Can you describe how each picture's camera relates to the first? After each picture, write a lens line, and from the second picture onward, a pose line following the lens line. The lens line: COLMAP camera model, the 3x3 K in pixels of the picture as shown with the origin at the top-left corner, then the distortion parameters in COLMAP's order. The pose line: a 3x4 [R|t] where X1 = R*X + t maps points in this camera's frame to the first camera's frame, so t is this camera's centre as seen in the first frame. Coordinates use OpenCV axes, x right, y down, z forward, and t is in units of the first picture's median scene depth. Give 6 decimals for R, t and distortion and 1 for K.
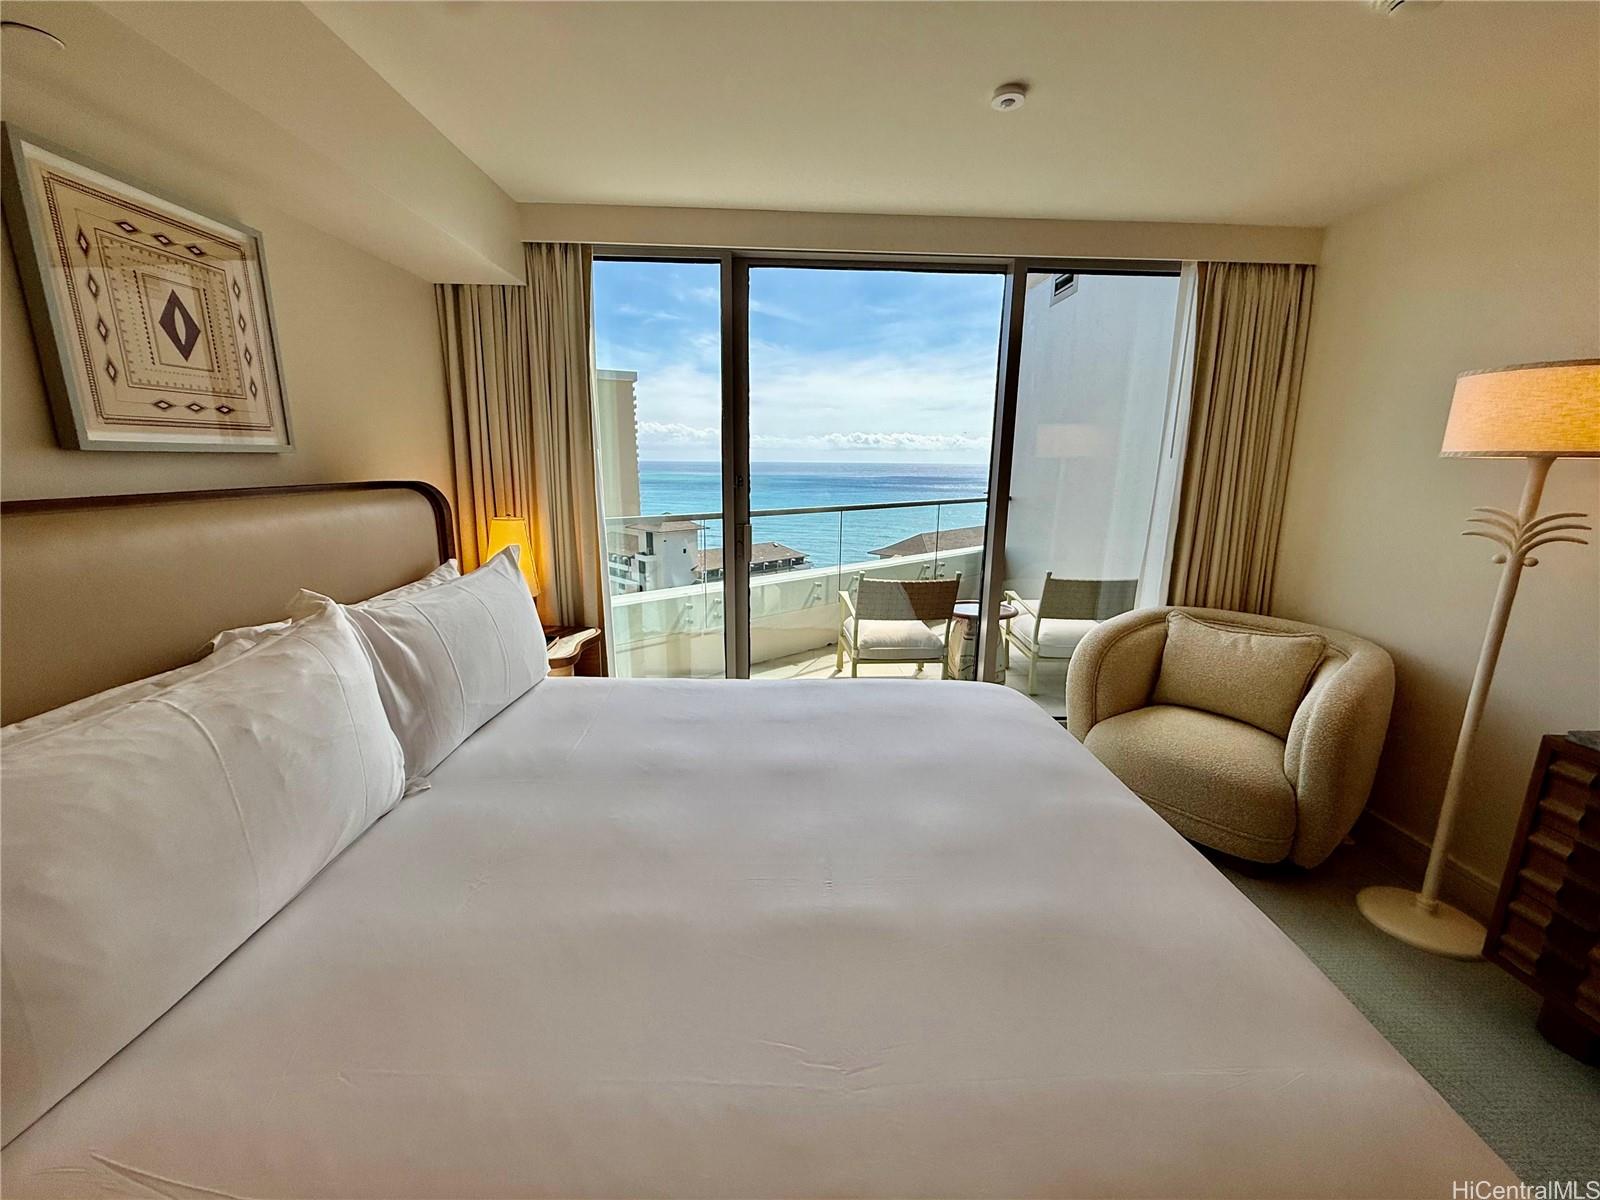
lens RADIAL K [[638.9, 0, 798.5], [0, 638.9, 598.5], [0, 0, 1]] dist [-0.000514, 0.000433]
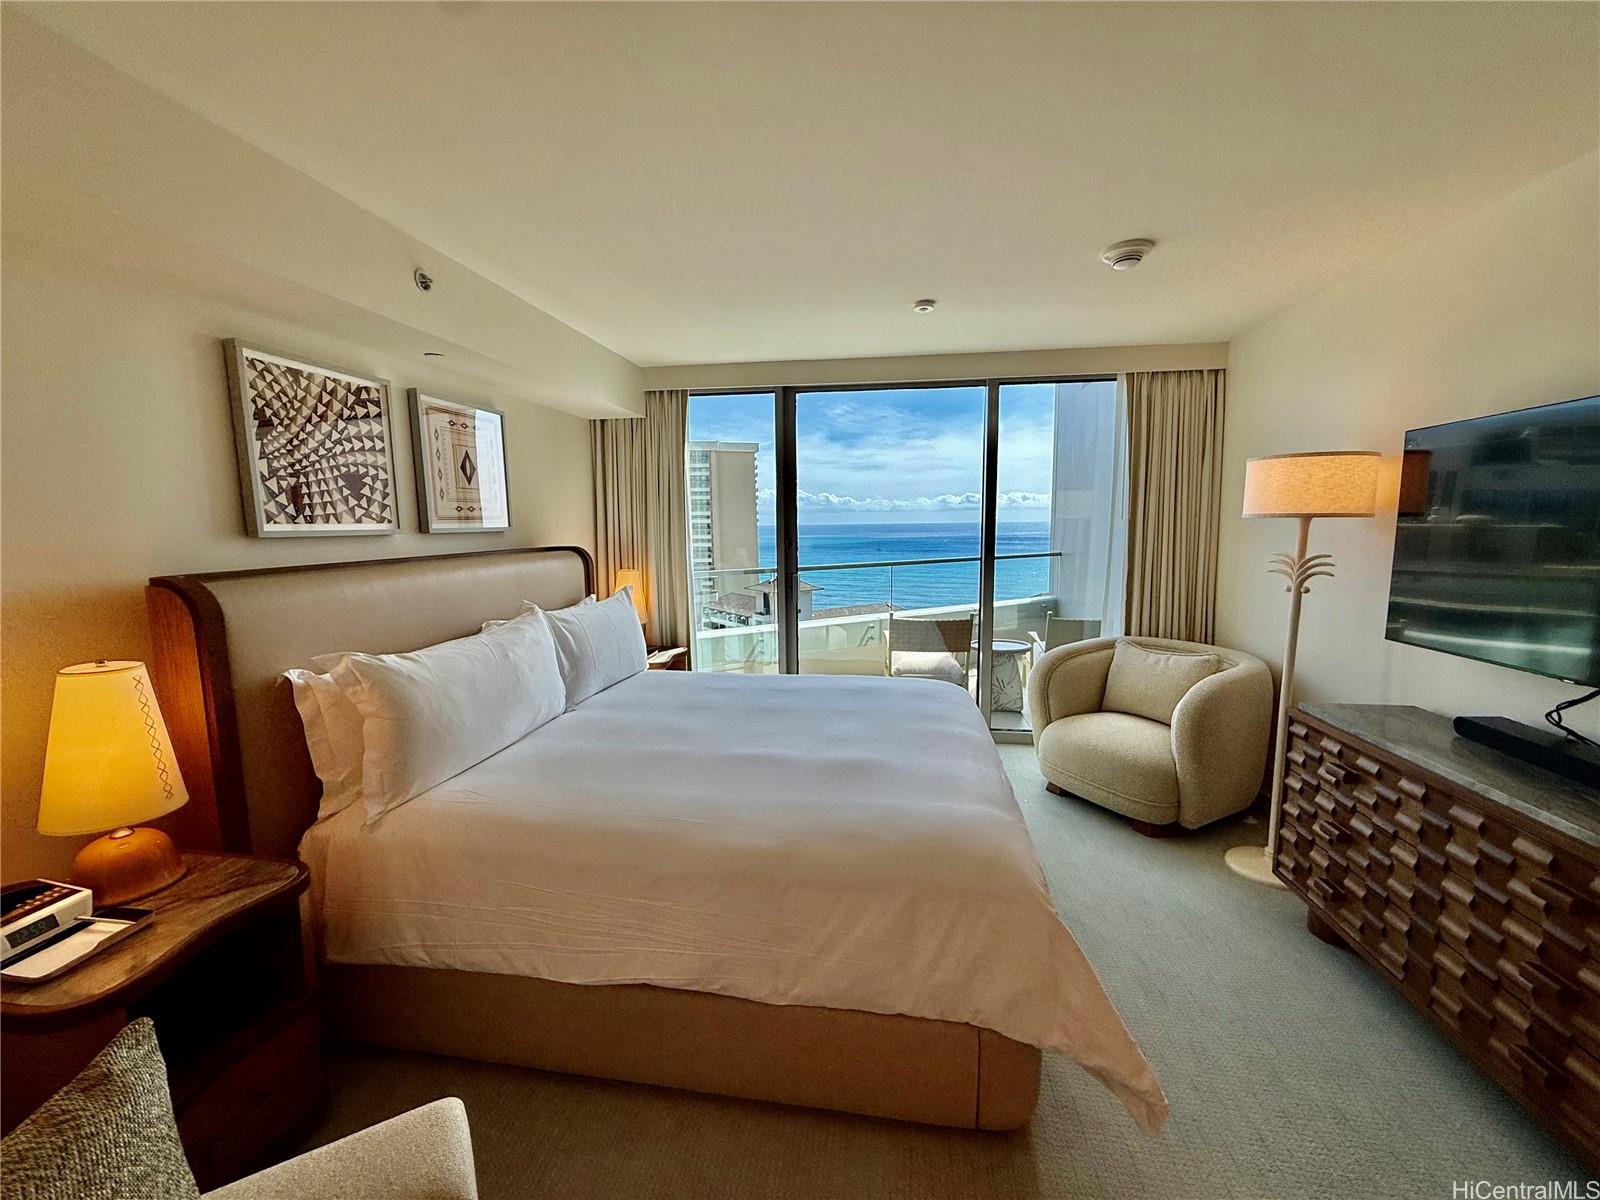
lens RADIAL K [[638.9, 0, 800.1], [0, 638.9, 600.5], [0, 0, 1]] dist [-0.000514, 0.000433]
pose [[0.984280, -0.000514, -0.176612, 0.203287], [-0.015632, 0.995818, -0.090014, 0.073421], [0.175920, 0.091360, 0.980156, -0.384720]]
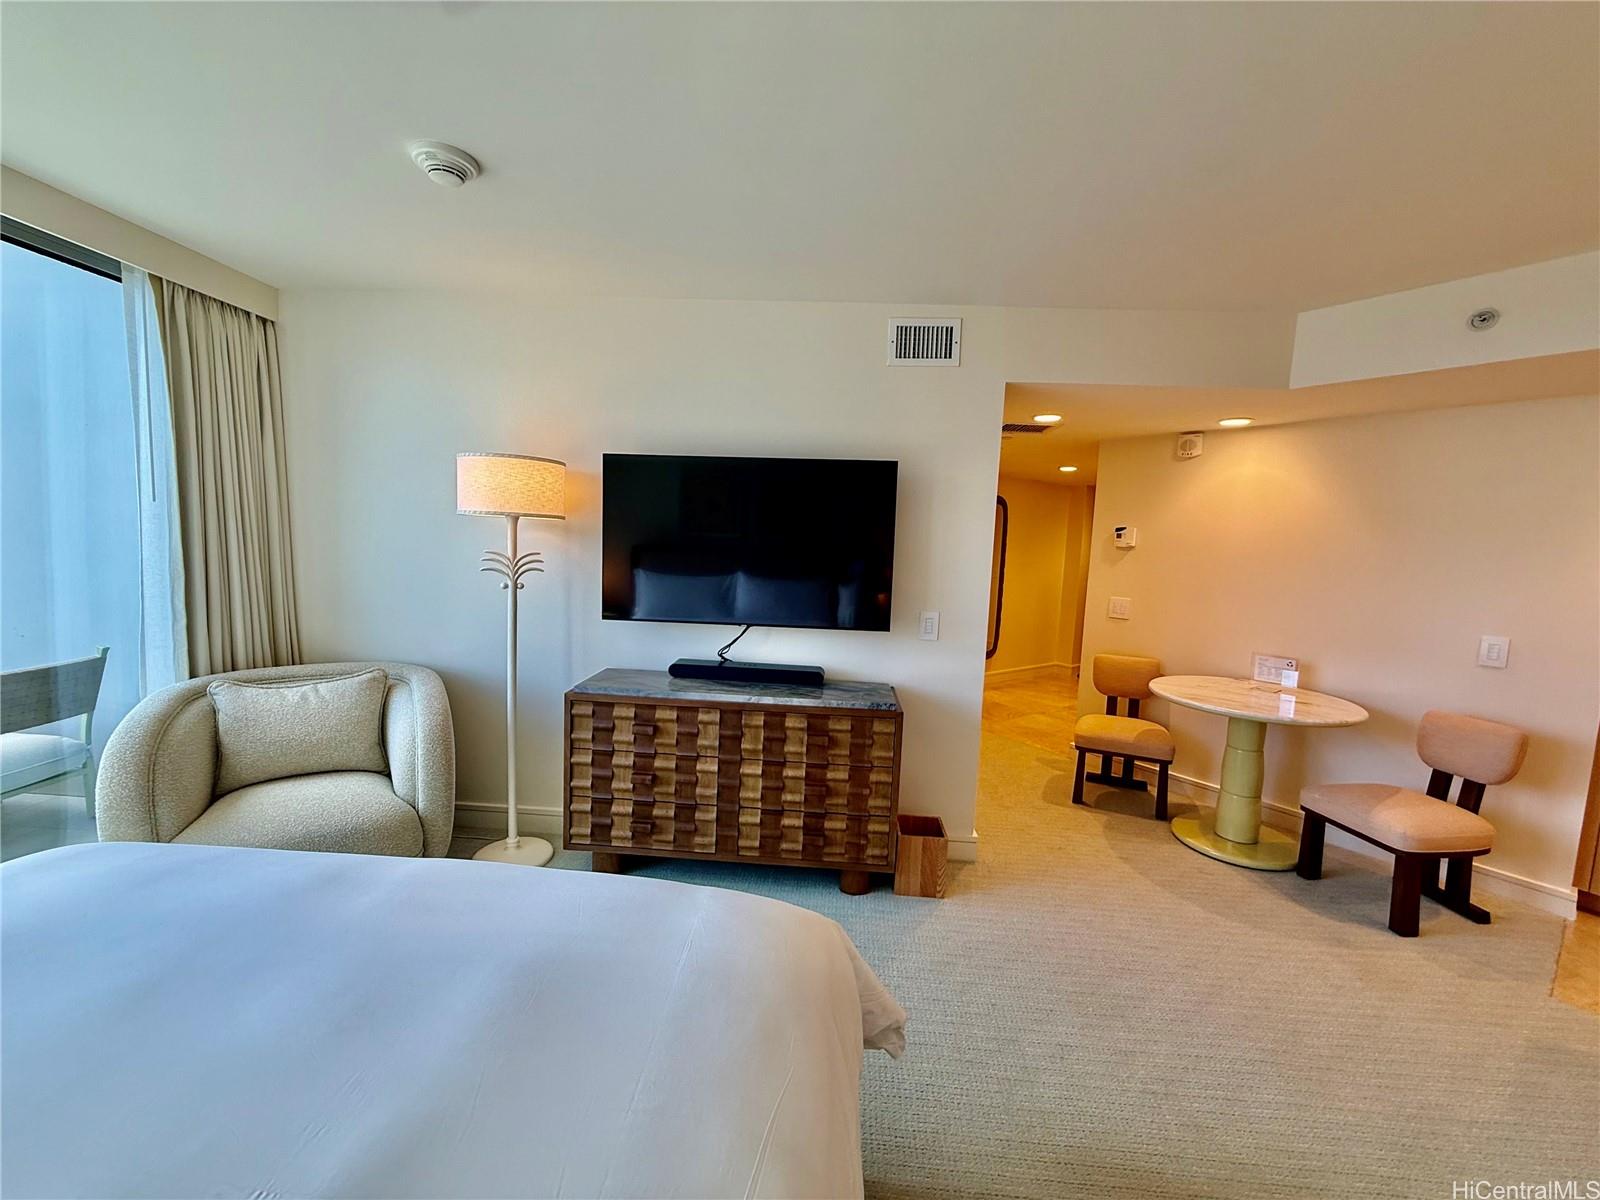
lens RADIAL K [[638.9, 0, 796.5], [0, 638.9, 601.3], [0, 0, 1]] dist [-0.000514, 0.000433]
pose [[0.094618, -0.104073, 0.990059, -0.183468], [0.171218, 0.981402, 0.086800, -0.027871], [-0.980679, 0.161303, 0.110678, 0.141435]]
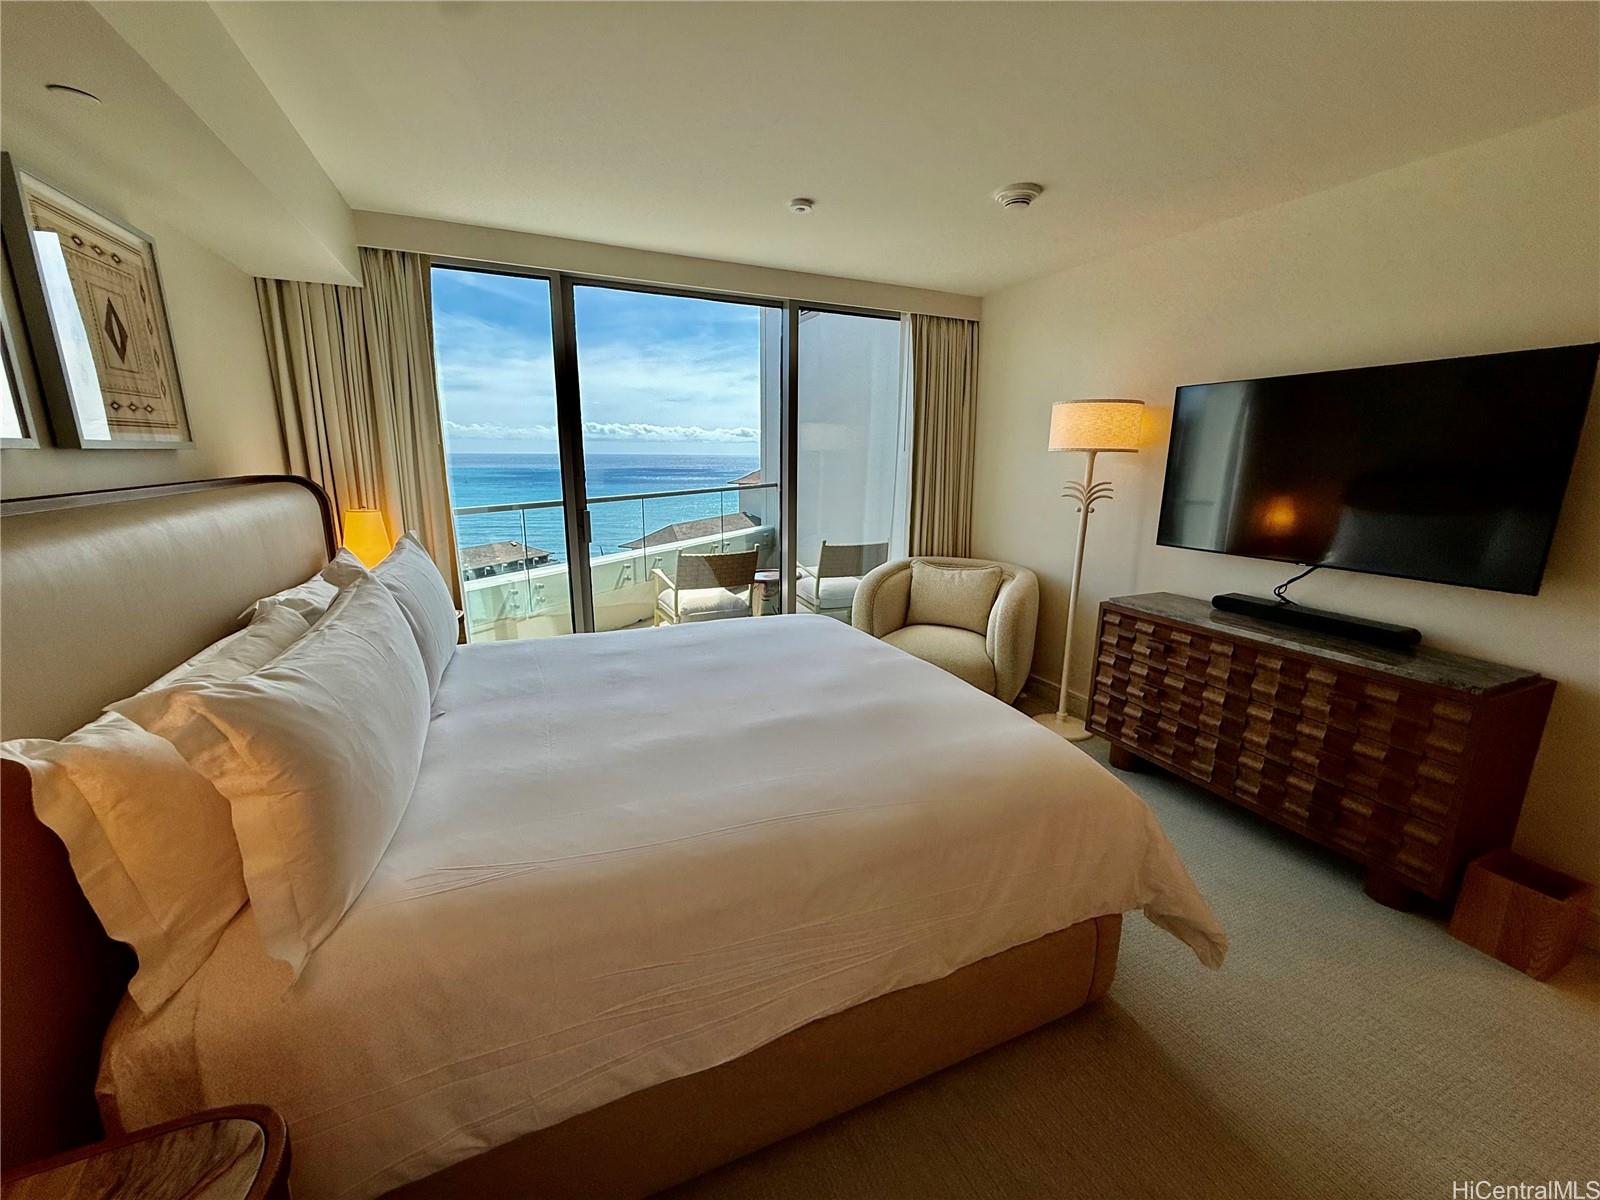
lens RADIAL K [[638.9, 0, 799.6], [0, 638.9, 599.4], [0, 0, 1]] dist [-0.000514, 0.000433]
pose [[0.924714, -0.087712, 0.370421, -0.196694], [0.082198, 0.996144, 0.030679, 0.046805], [-0.371683, 0.002079, 0.928357, -0.239342]]
